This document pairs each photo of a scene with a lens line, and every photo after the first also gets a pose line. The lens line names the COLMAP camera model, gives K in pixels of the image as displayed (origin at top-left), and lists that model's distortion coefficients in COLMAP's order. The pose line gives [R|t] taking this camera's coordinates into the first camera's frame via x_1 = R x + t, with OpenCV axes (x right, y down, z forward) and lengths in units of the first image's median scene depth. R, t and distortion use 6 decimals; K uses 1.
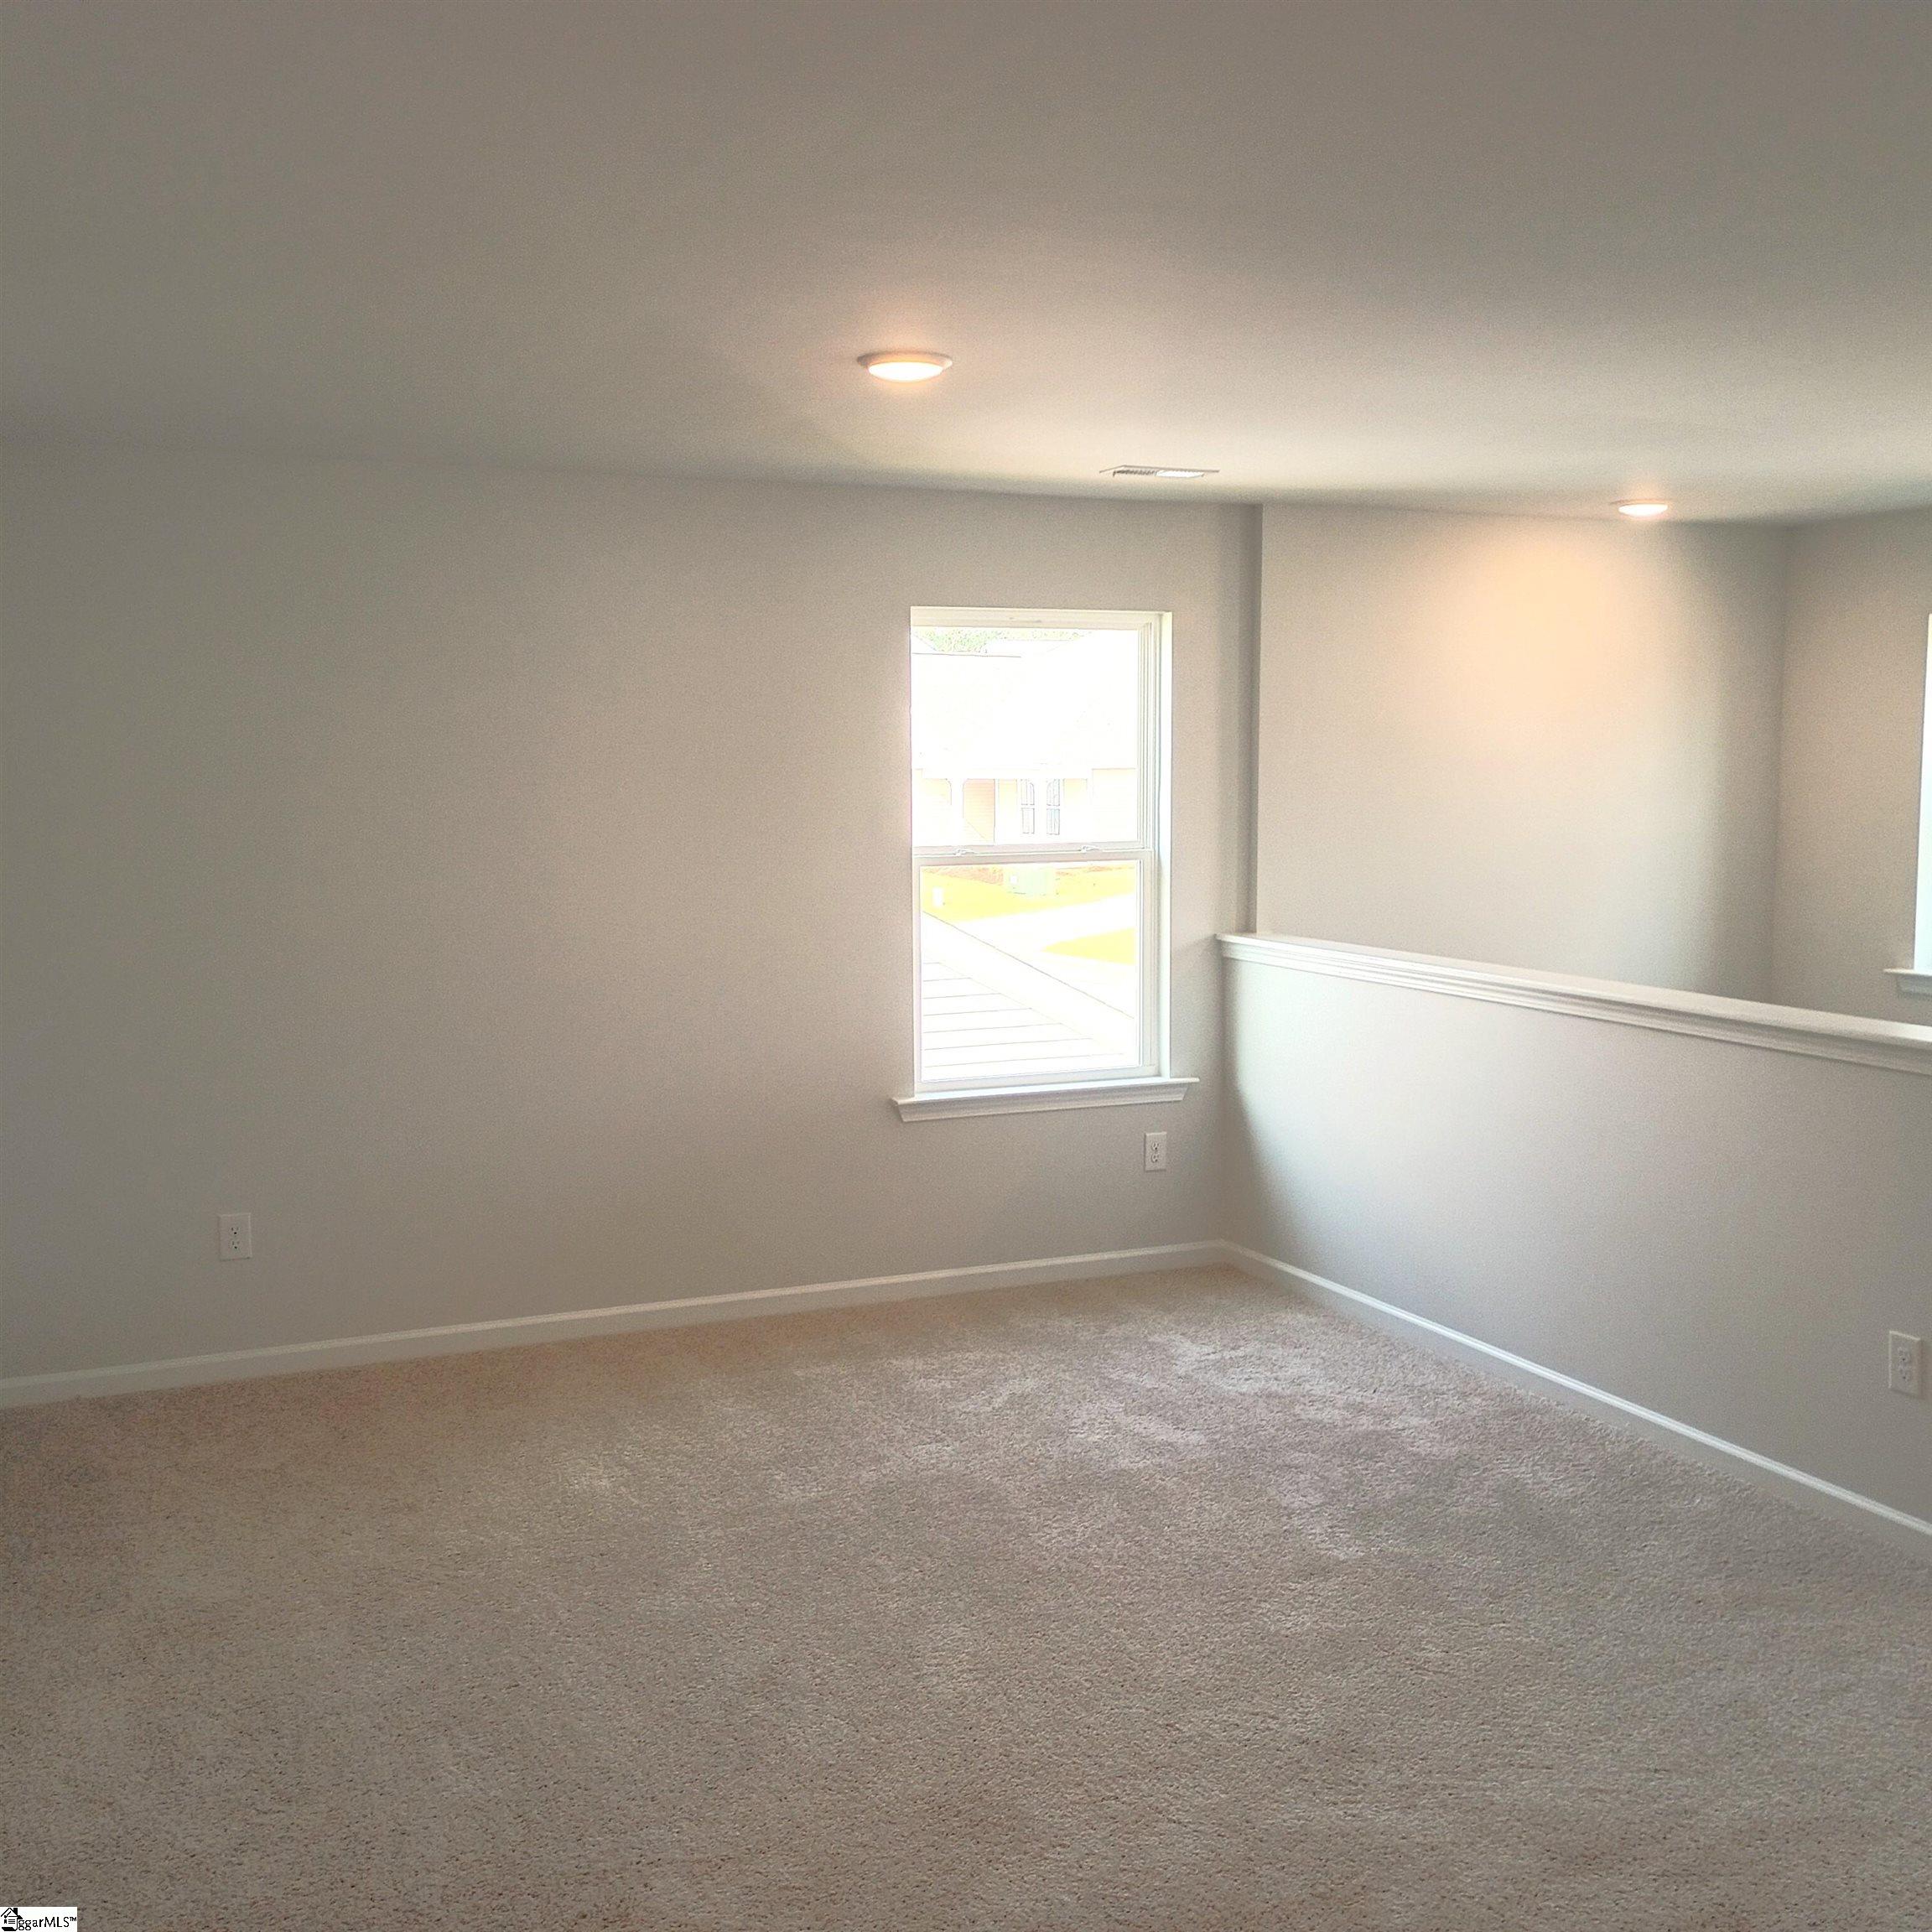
lens RADIAL K [[2143.4, 0, 966.0], [0, 2143.4, 966.0], [0, 0, 1]] dist [0.030669, -0.005503]
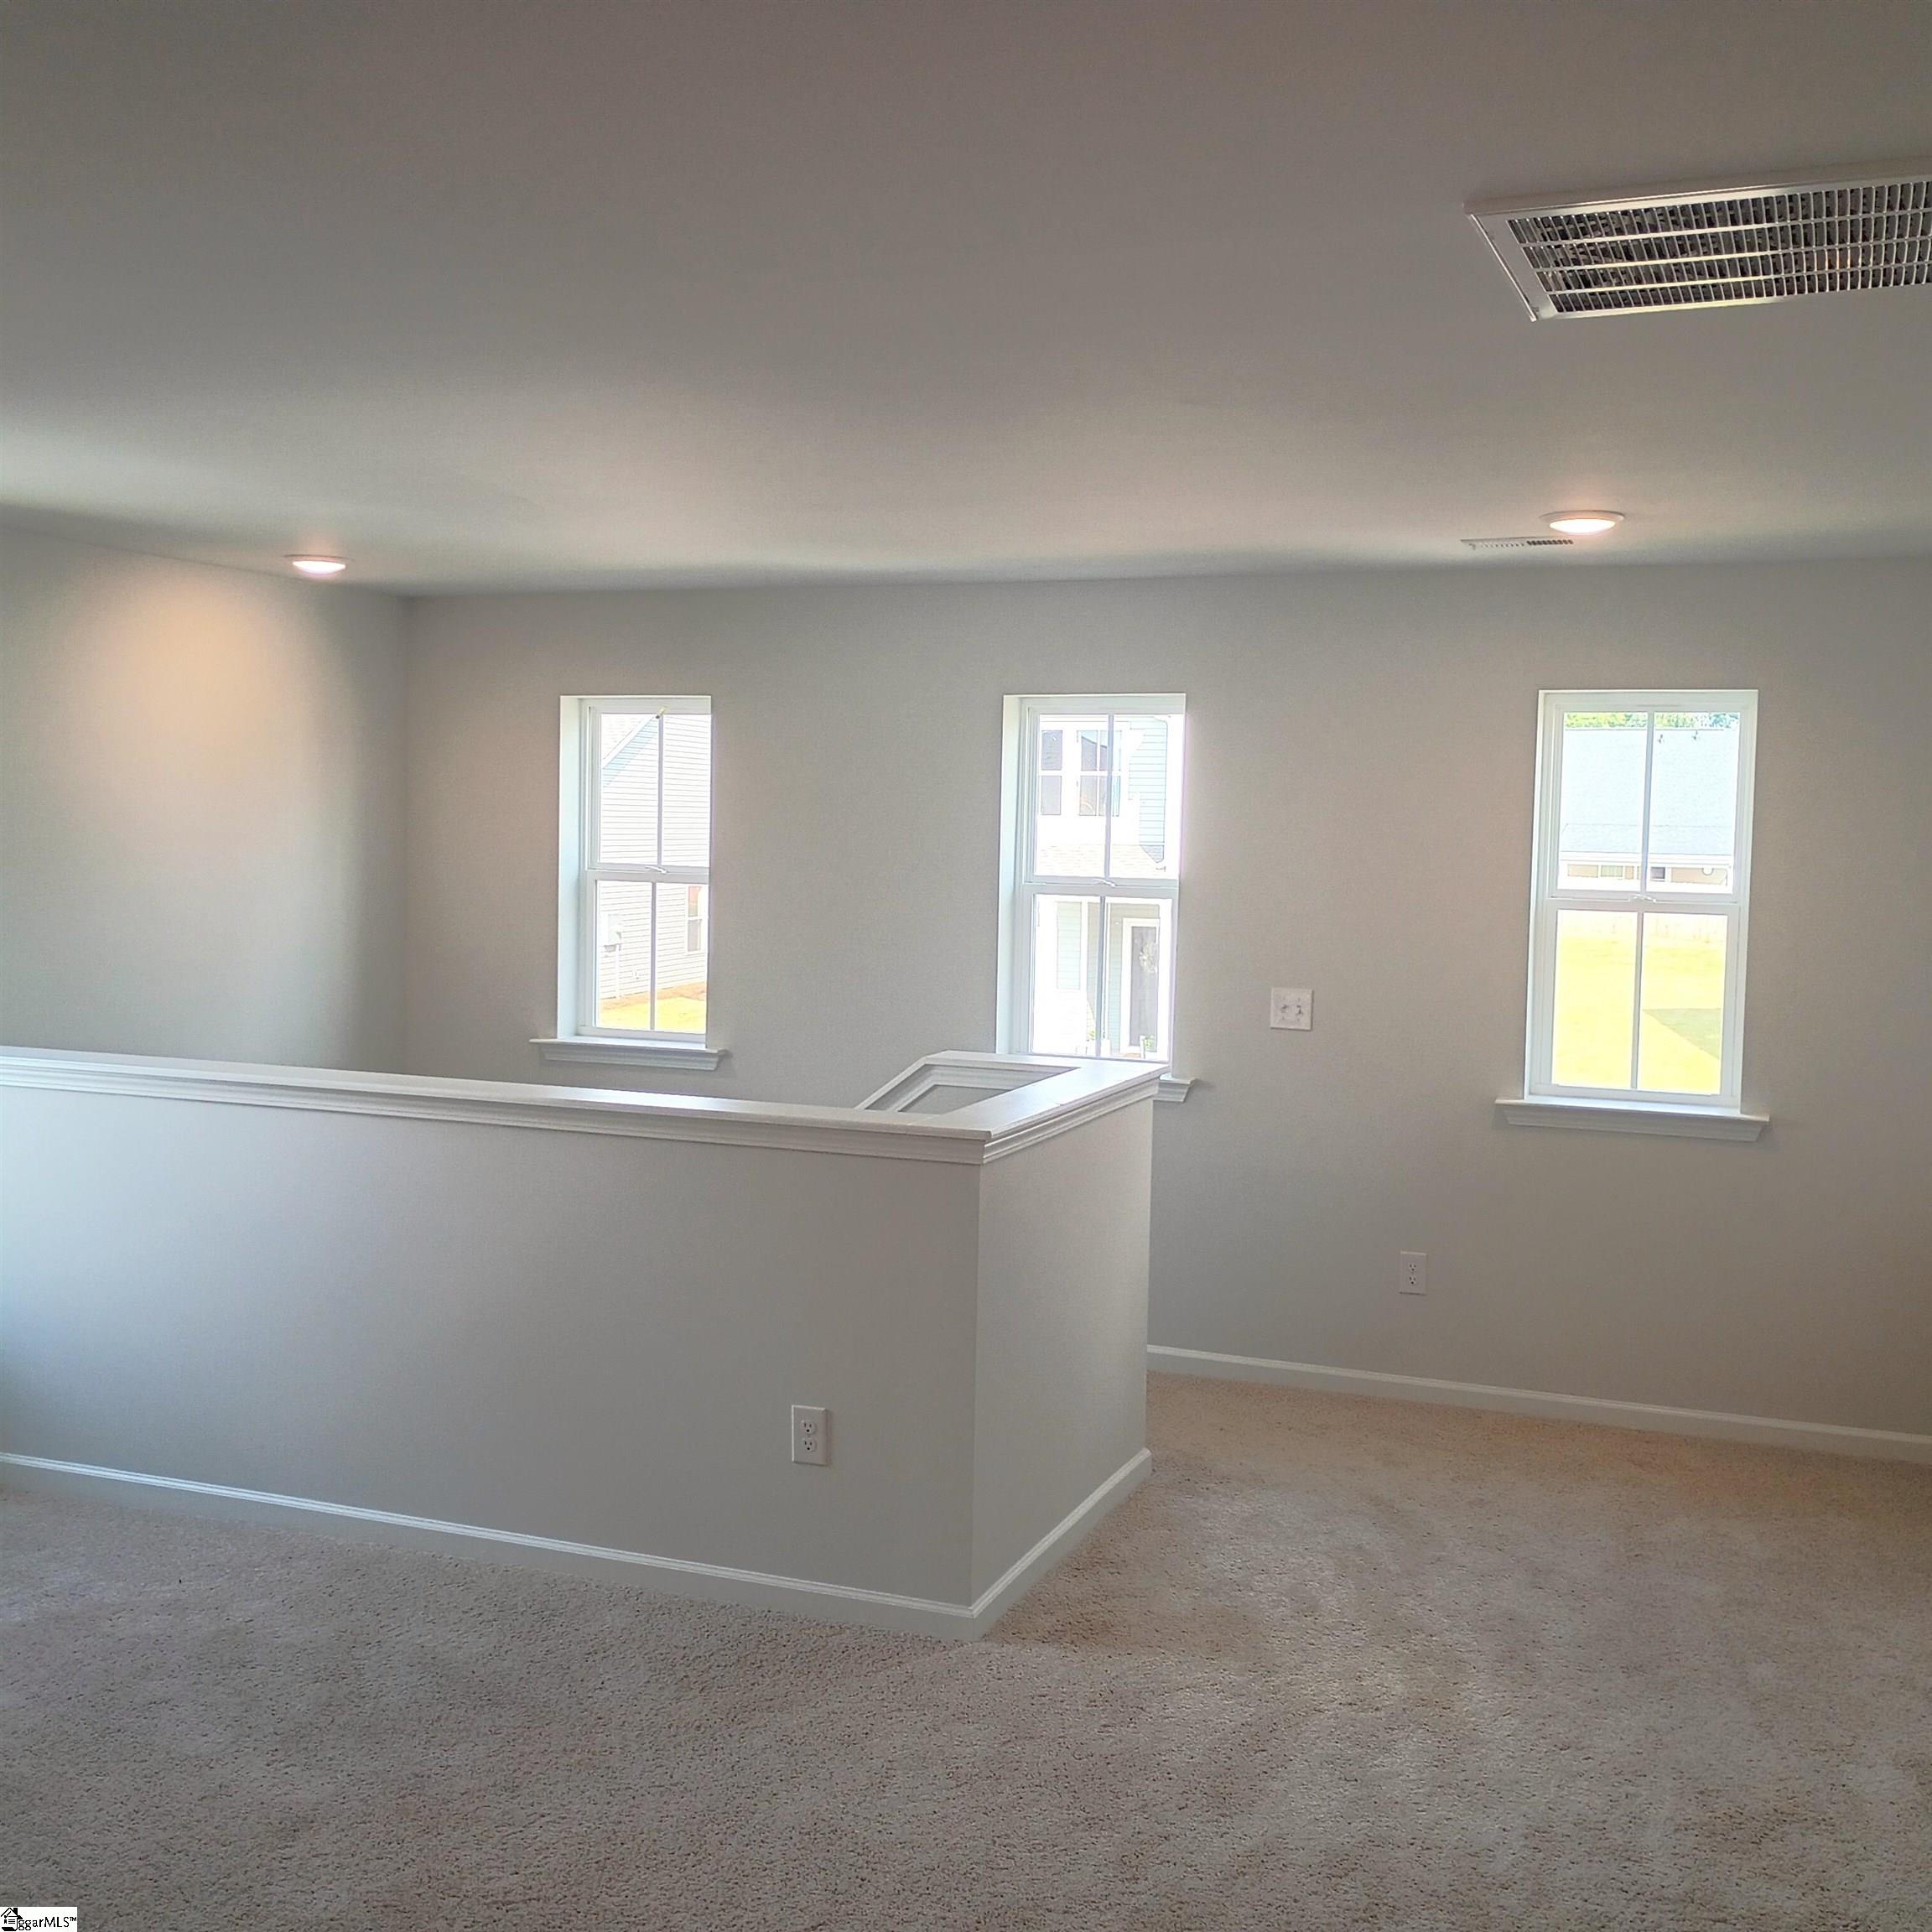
lens RADIAL K [[2143.4, 0, 966.0], [0, 2143.4, 966.0], [0, 0, 1]] dist [0.030669, -0.005503]
pose [[0.708917, -0.038134, 0.704260, -0.189365], [0.052002, 0.998645, 0.001728, -0.031353], [-0.703372, 0.035398, 0.709940, 0.178033]]
